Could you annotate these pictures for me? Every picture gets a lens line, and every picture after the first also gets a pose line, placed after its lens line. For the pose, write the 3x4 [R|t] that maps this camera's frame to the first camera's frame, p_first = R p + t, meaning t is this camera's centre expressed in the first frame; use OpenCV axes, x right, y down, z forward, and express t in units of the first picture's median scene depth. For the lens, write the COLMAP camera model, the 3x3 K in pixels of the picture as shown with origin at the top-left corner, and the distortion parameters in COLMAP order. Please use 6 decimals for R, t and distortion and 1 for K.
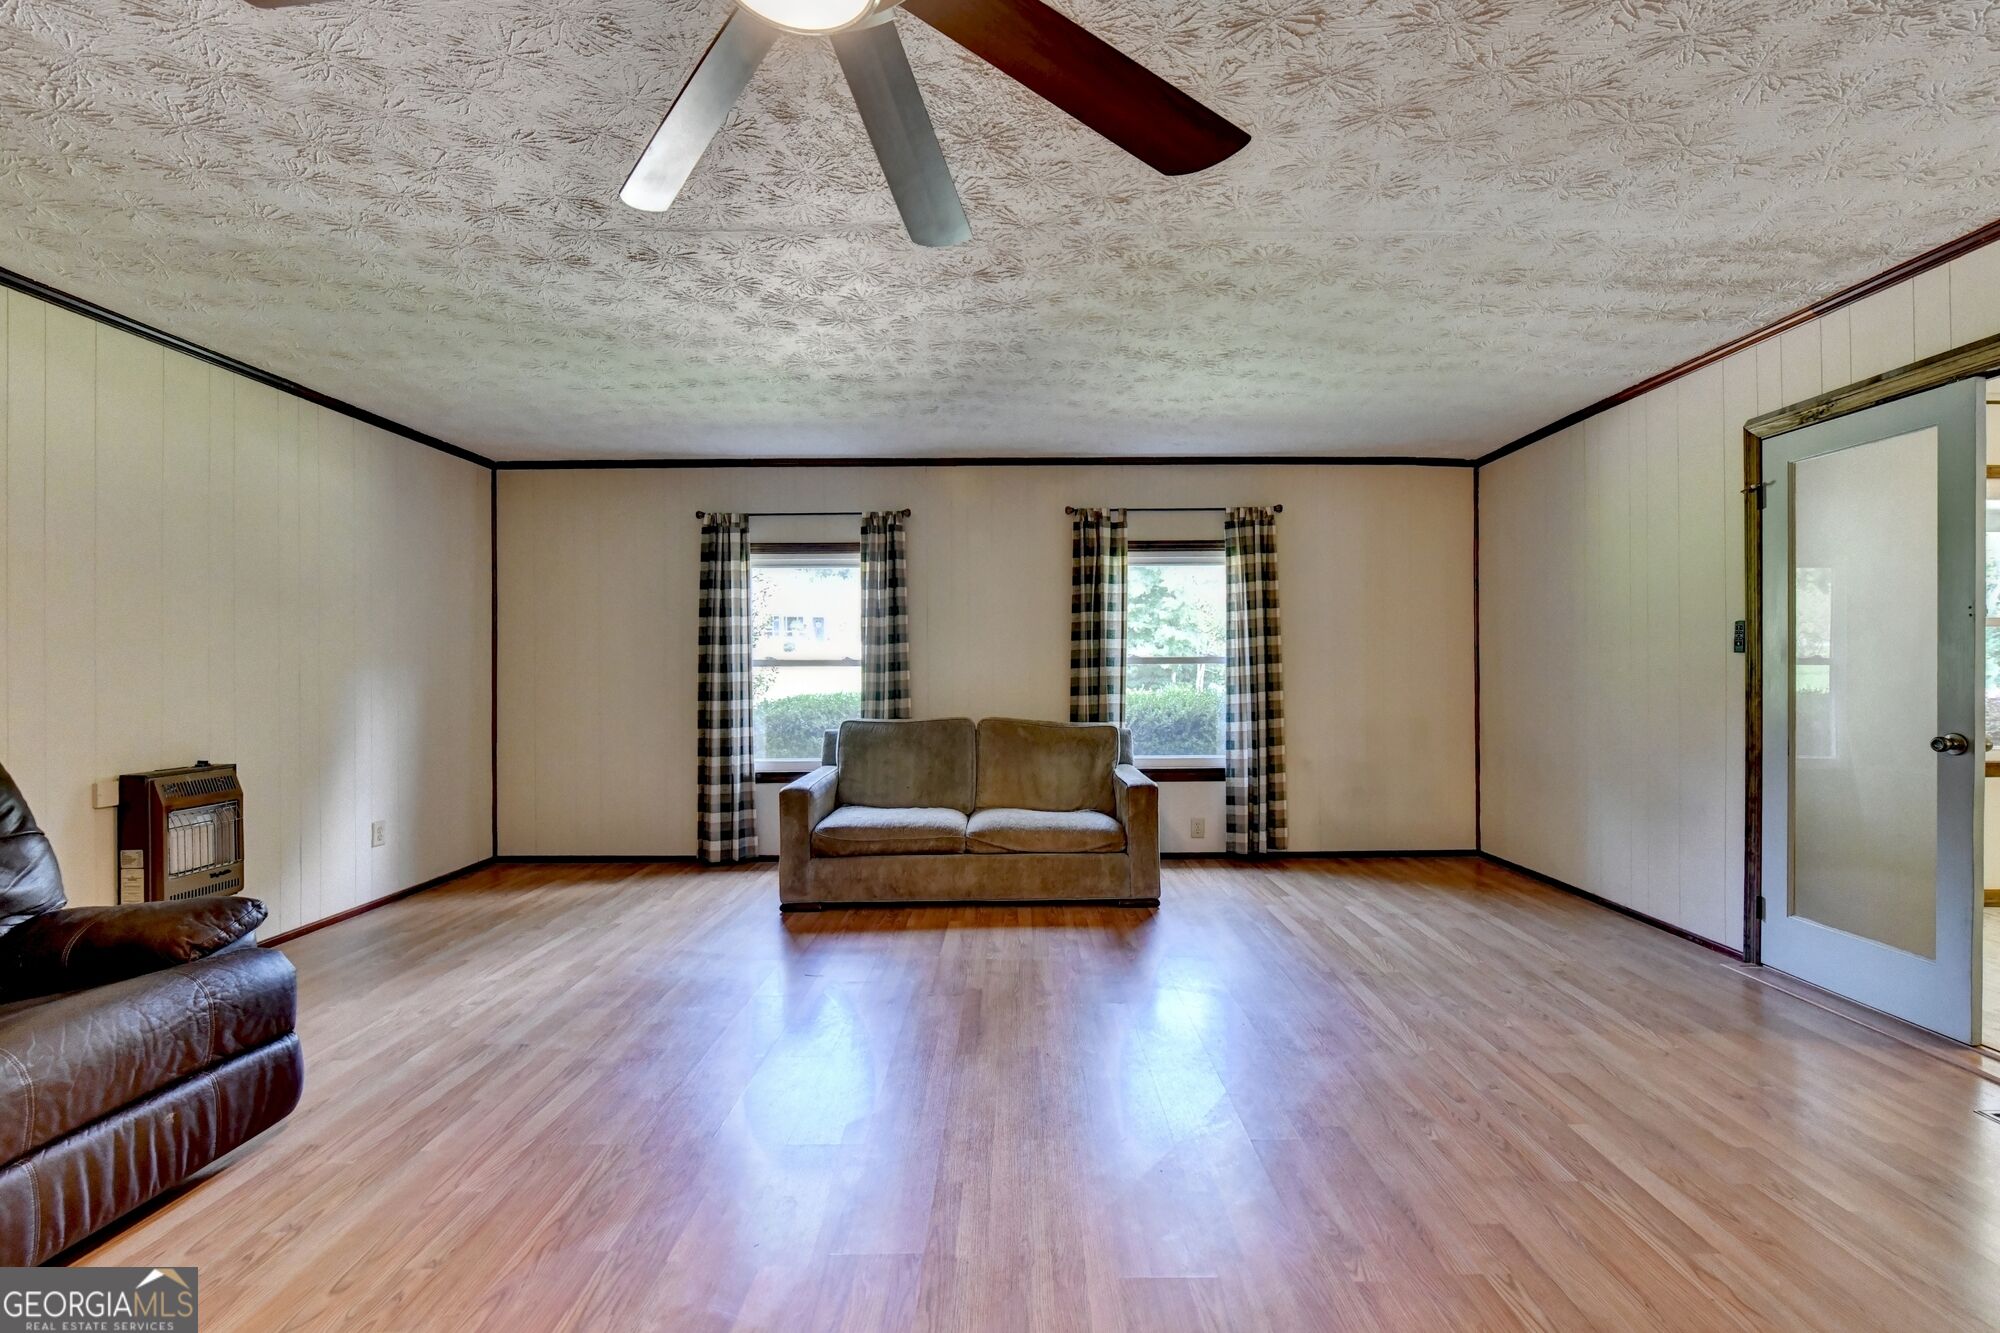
lens RADIAL K [[811.3, 0, 1021.1], [0, 811.3, 667.1], [0, 0, 1]] dist [-0.008306, -0.000215]
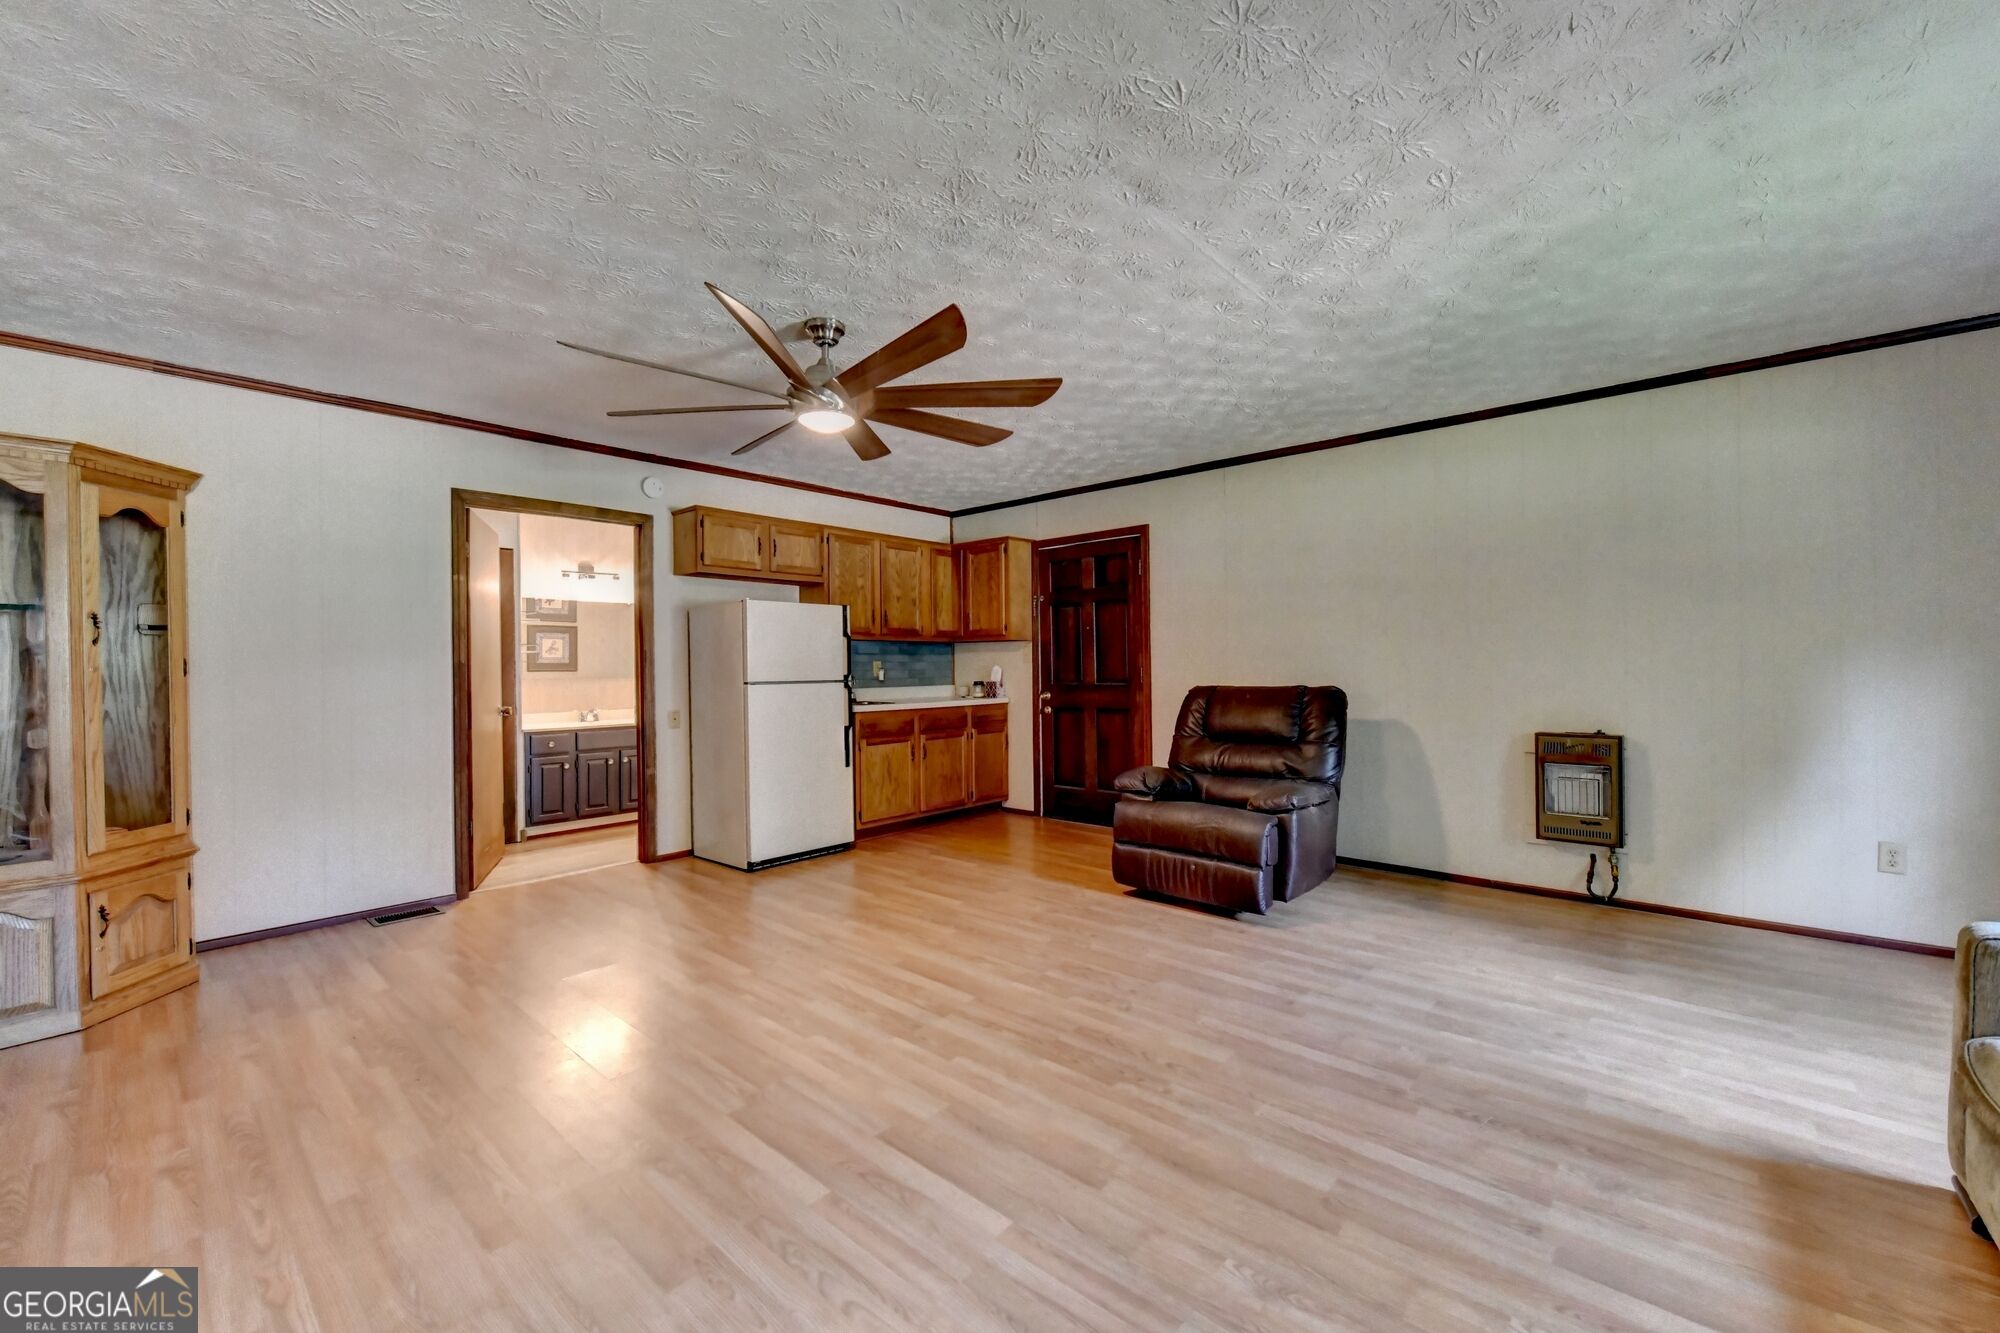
lens RADIAL K [[799.4, 0, 1006.3], [0, 799.4, 663.4], [0, 0, 1]] dist [-0.001445, -0.000690]
pose [[-0.666025, 0.011353, -0.745843, 0.362515], [0.015163, 0.999884, 0.001680, 0.000879], [0.745776, -0.010190, -0.666119, 0.860573]]
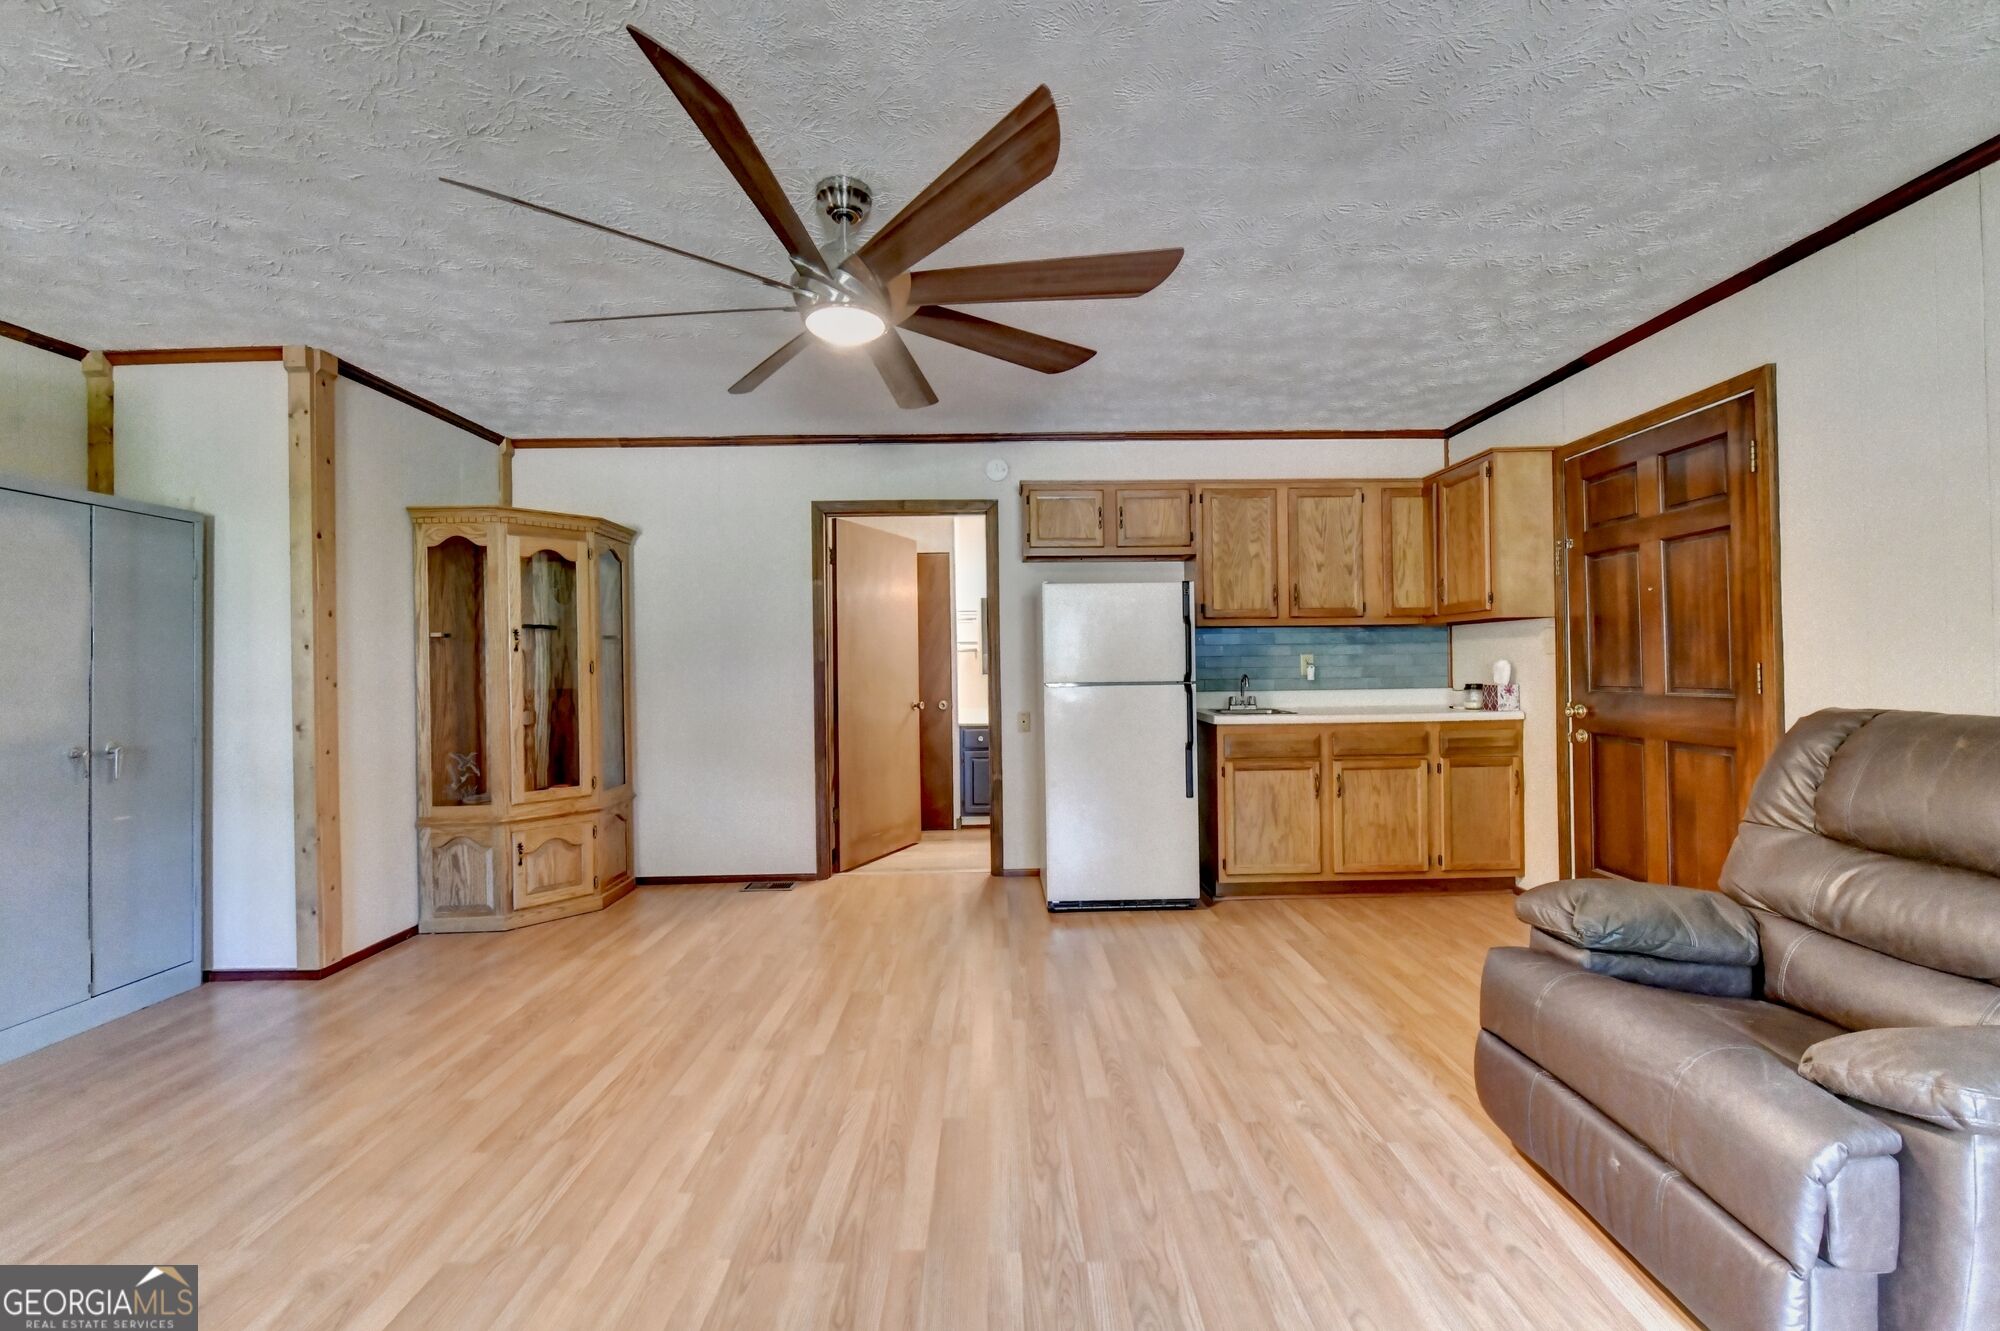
lens RADIAL K [[801.0, 0, 1009.2], [0, 801.0, 665.0], [0, 0, 1]] dist [-0.009073, -0.000233]
pose [[-0.999670, 0.021487, -0.014056, -0.166999], [0.021503, 0.999768, -0.000951, 0.002455], [0.014032, -0.001253, -0.999901, 0.774693]]
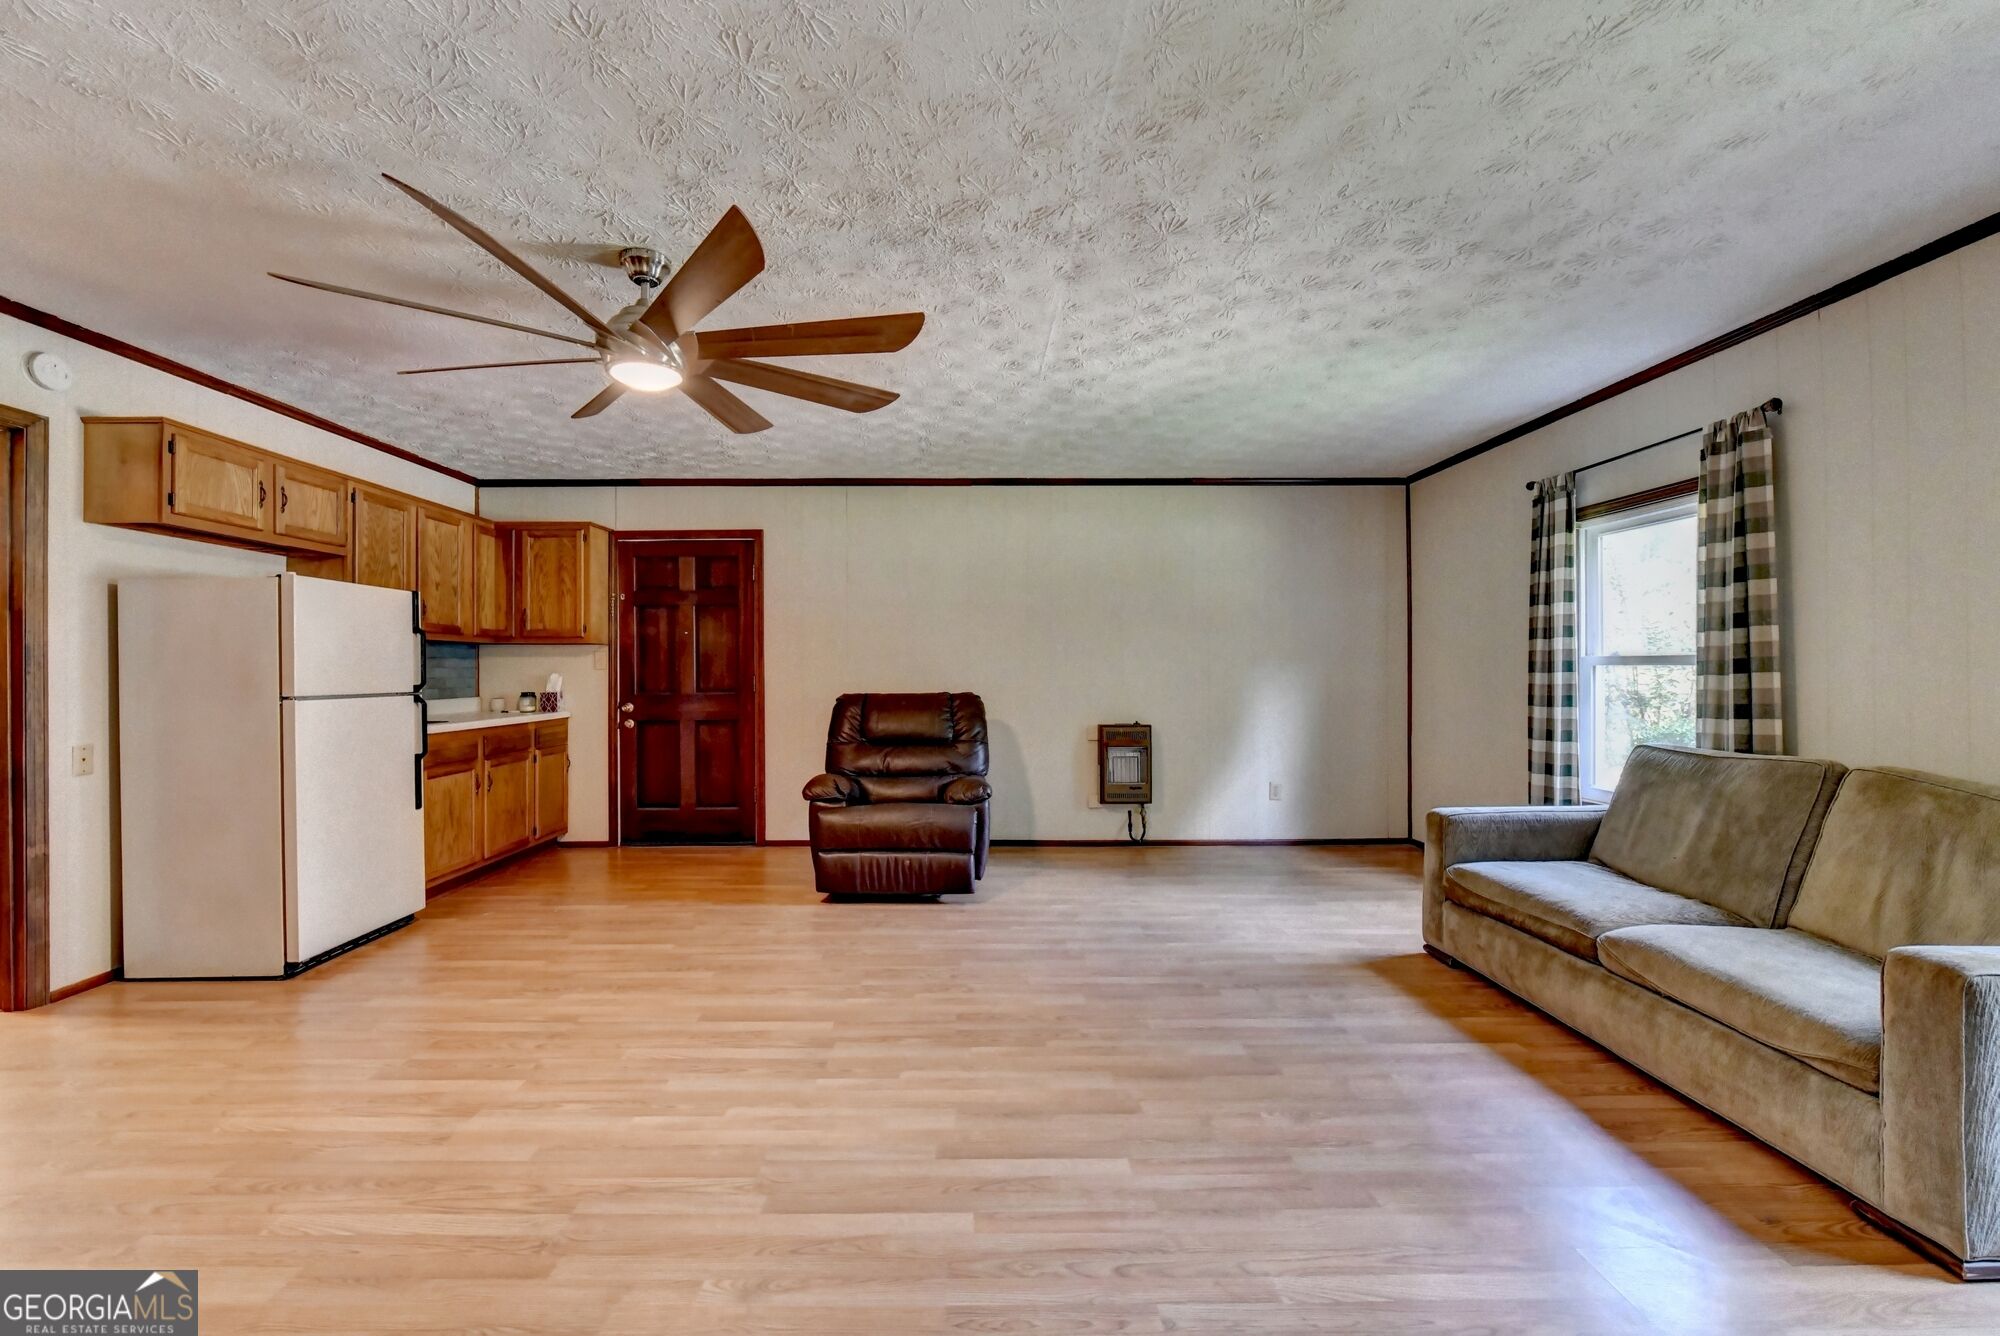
lens RADIAL K [[810.9, 0, 980.5], [0, 810.9, 668.2], [0, 0, 1]] dist [-0.006049, -0.000250]
pose [[0.003121, 0.005523, -0.999980, 0.533046], [0.003798, 0.999977, 0.005535, -0.005175], [0.999988, -0.003816, 0.003100, 0.503112]]
